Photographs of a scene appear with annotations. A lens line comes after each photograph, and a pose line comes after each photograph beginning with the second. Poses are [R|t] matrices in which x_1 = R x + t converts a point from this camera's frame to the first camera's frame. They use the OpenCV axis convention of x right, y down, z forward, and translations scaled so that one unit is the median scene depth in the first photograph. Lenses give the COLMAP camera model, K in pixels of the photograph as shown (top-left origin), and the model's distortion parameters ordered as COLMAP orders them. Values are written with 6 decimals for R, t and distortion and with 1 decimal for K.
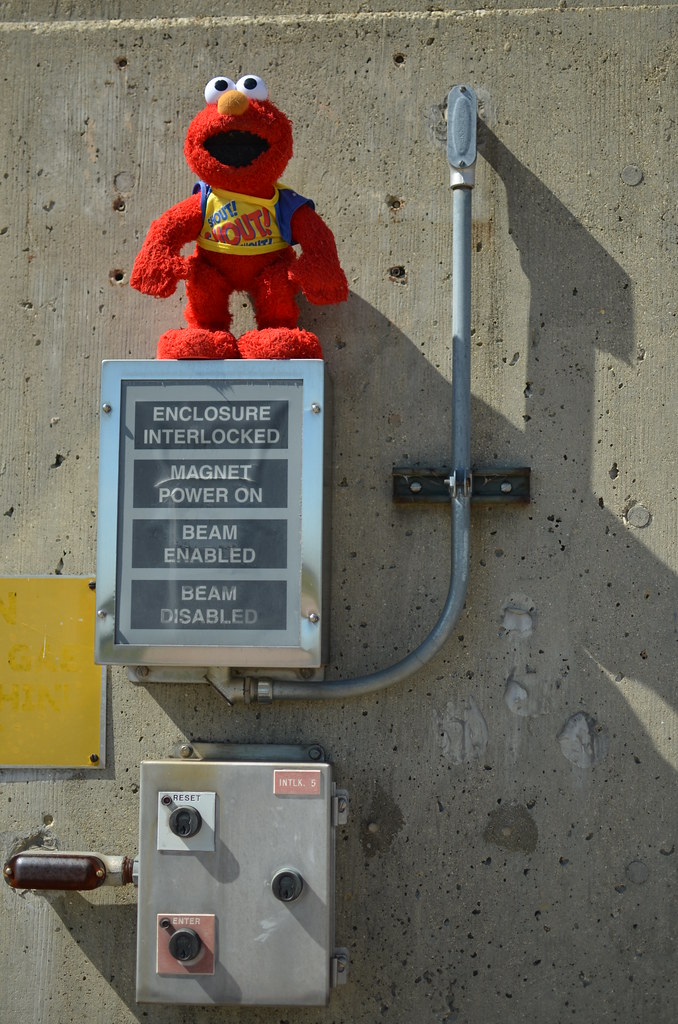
lens RADIAL K [[1555.0, 0, 339.0], [0, 1555.0, 512.0], [0, 0, 1]] dist [-0.006665, 0.078193]
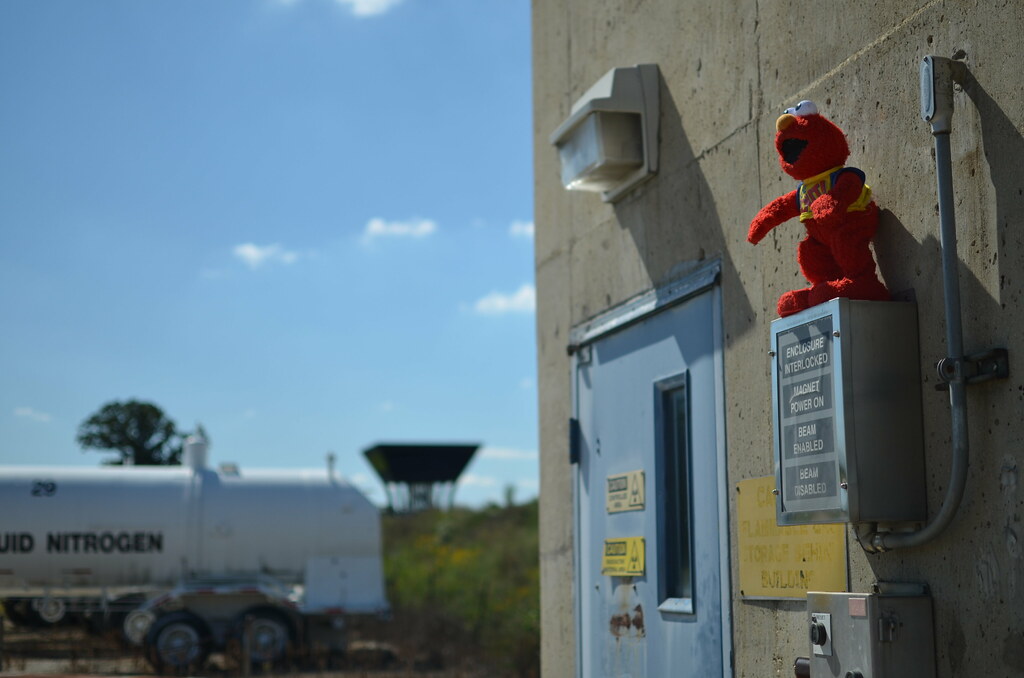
lens RADIAL K [[1555.0, 0, 512.0], [0, 1555.0, 339.0], [0, 0, 1]] dist [-0.006665, 0.078193]
pose [[0.341554, -0.148468, -0.928061, 1.154480], [0.094446, 0.987868, -0.123277, 0.079745], [0.935105, -0.045546, 0.351432, 0.243877]]
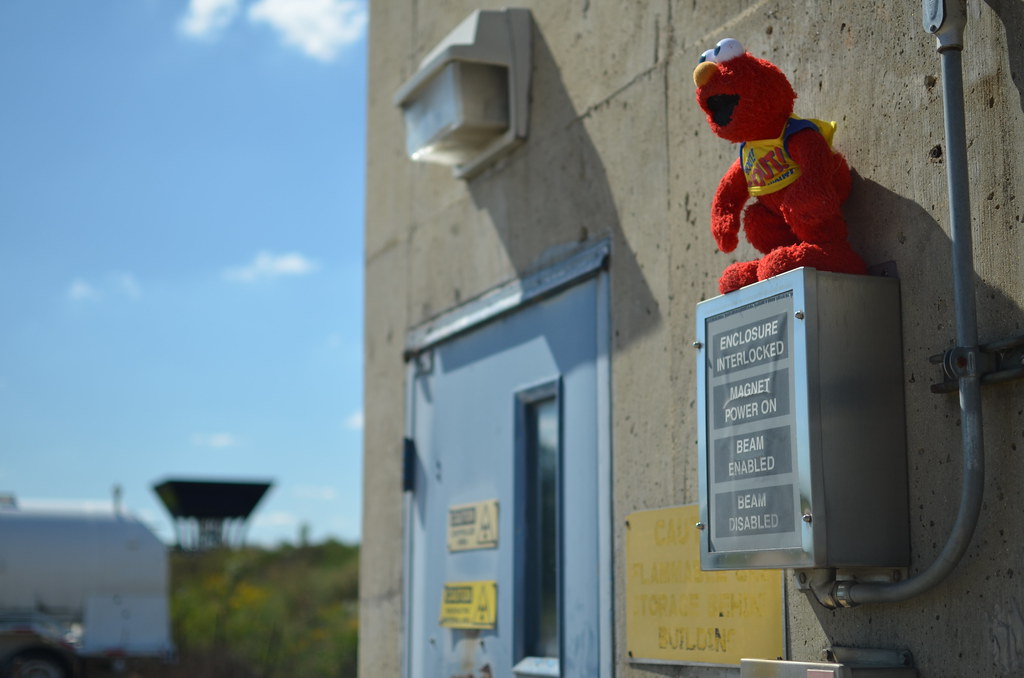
lens RADIAL K [[1555.0, 0, 512.0], [0, 1555.0, 339.0], [0, 0, 1]] dist [-0.006665, 0.078193]
pose [[0.462631, -0.158857, -0.872202, 0.787653], [0.079454, 0.987286, -0.137674, 0.075454], [0.882983, -0.005608, 0.469371, 0.343102]]
